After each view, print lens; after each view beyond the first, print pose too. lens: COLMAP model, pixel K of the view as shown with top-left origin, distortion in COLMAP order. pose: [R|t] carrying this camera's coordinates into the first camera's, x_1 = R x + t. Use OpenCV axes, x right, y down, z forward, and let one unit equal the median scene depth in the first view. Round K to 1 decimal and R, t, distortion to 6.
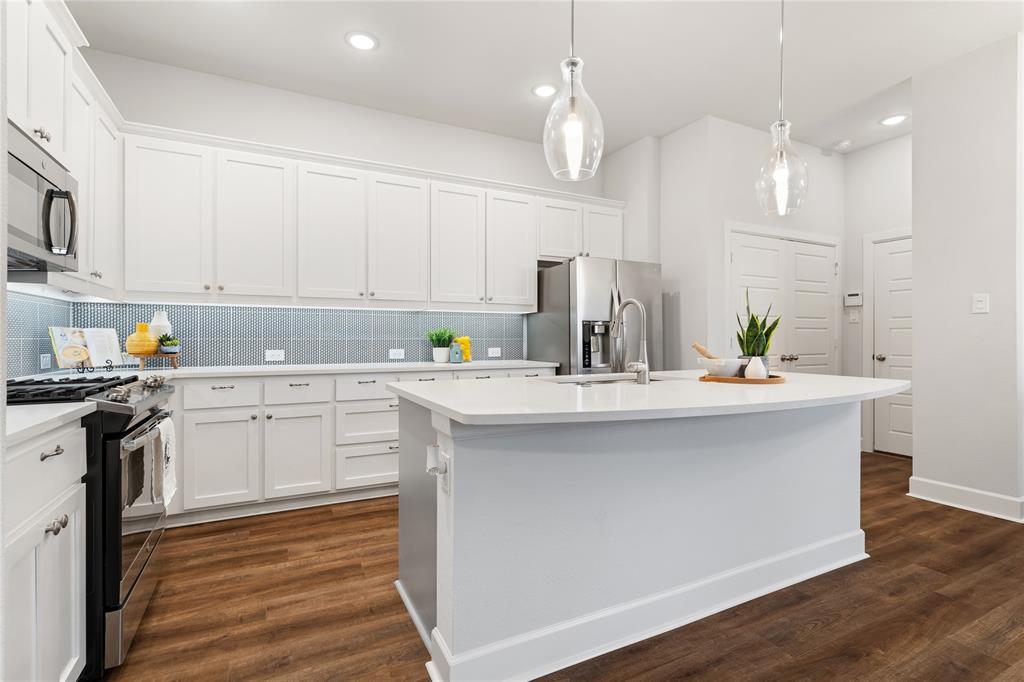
lens RADIAL K [[475.9, 0, 495.9], [0, 475.9, 337.3], [0, 0, 1]] dist [-0.000959, 0.001055]
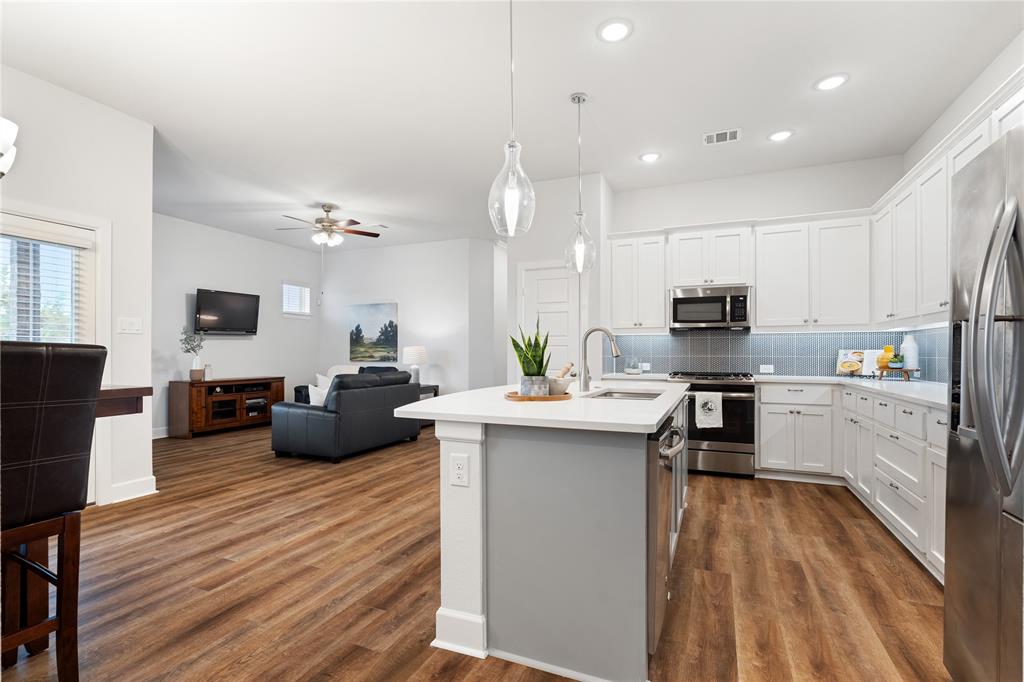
lens RADIAL K [[475.9, 0, 519.8], [0, 475.9, 354.0], [0, 0, 1]] dist [-0.000959, 0.001055]
pose [[-0.754343, -0.000544, -0.656480, 0.962159], [0.002353, 0.999991, -0.003532, -0.002336], [0.656476, -0.004208, -0.754335, 1.367332]]
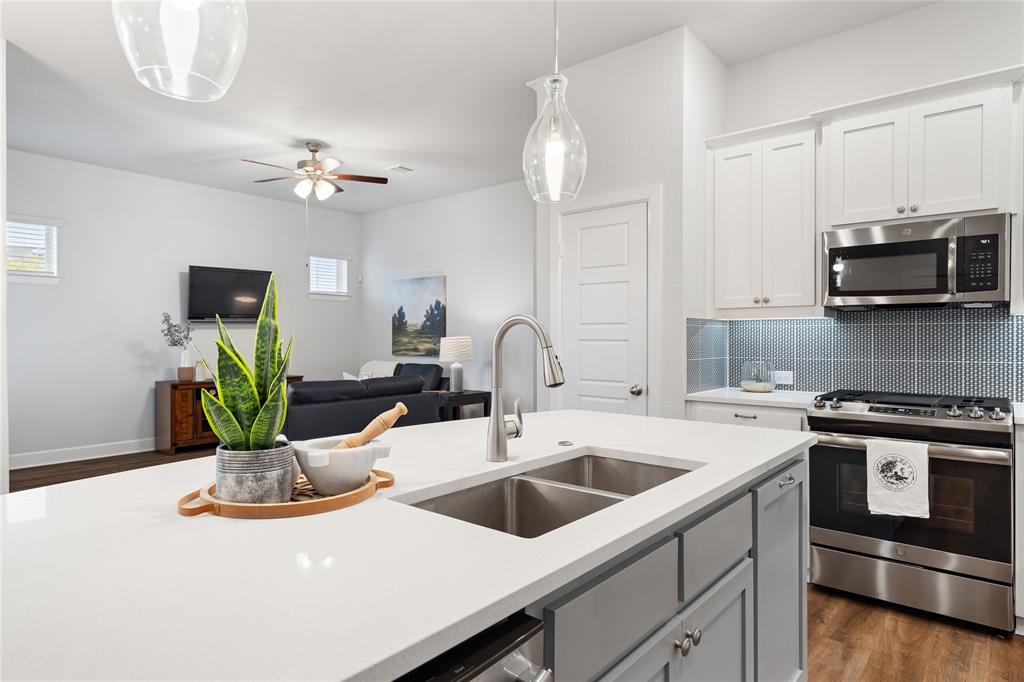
lens RADIAL K [[592.4, 0, 513.5], [0, 592.4, 340.9], [0, 0, 1]] dist [0.013803, -0.001979]
pose [[-0.915872, 0.001664, -0.401467, 0.425950], [0.001569, 0.999999, 0.000567, -0.036986], [0.401468, -0.000111, -0.915873, 1.218890]]
